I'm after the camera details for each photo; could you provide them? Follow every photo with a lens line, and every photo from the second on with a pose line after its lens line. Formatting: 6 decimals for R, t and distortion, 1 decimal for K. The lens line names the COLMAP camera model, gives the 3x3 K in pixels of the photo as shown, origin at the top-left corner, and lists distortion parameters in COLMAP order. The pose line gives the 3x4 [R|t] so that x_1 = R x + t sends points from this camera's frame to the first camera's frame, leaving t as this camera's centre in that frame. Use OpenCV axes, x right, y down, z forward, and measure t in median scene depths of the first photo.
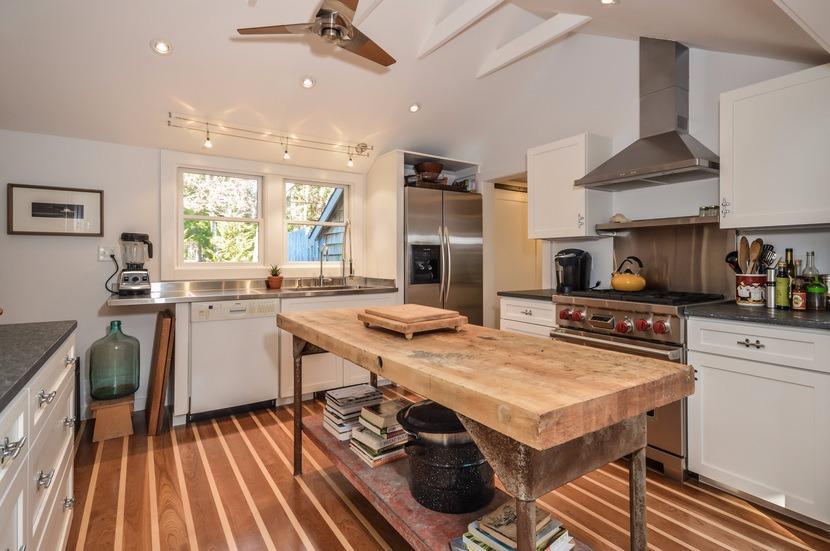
lens RADIAL K [[406.8, 0, 418.8], [0, 406.8, 258.8], [0, 0, 1]] dist [0.011976, 0.000250]
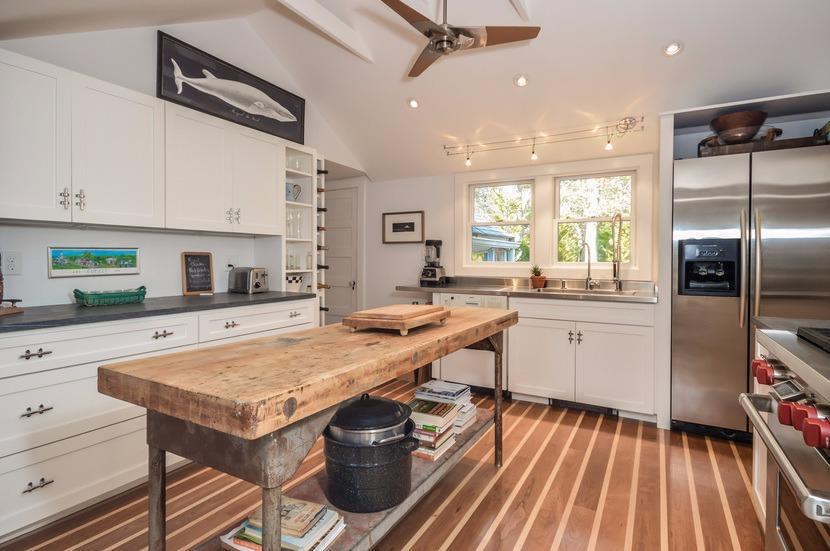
lens RADIAL K [[406.8, 0, 418.8], [0, 406.8, 258.8], [0, 0, 1]] dist [0.011976, 0.000250]
pose [[0.483954, 0.001815, -0.875092, 0.452960], [-0.003610, 0.999993, 0.000078, 0.001195], [0.875086, 0.003122, 0.483957, 0.286154]]
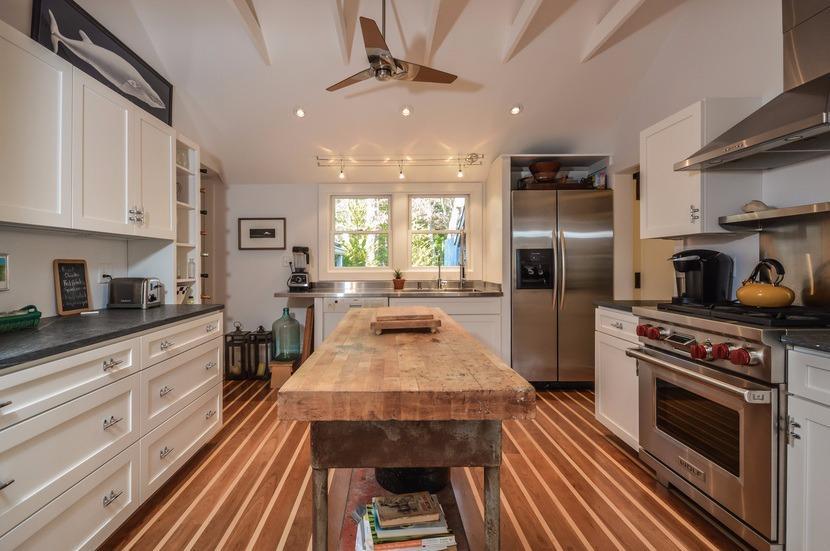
lens RADIAL K [[388.2, 0, 384.5], [0, 388.2, 266.1], [0, 0, 1]] dist [0.002021, -0.000497]
pose [[0.836072, -0.002362, -0.548614, 0.264263], [0.006436, 0.999964, 0.005503, -0.000849], [0.548581, -0.008132, 0.836058, 0.042848]]
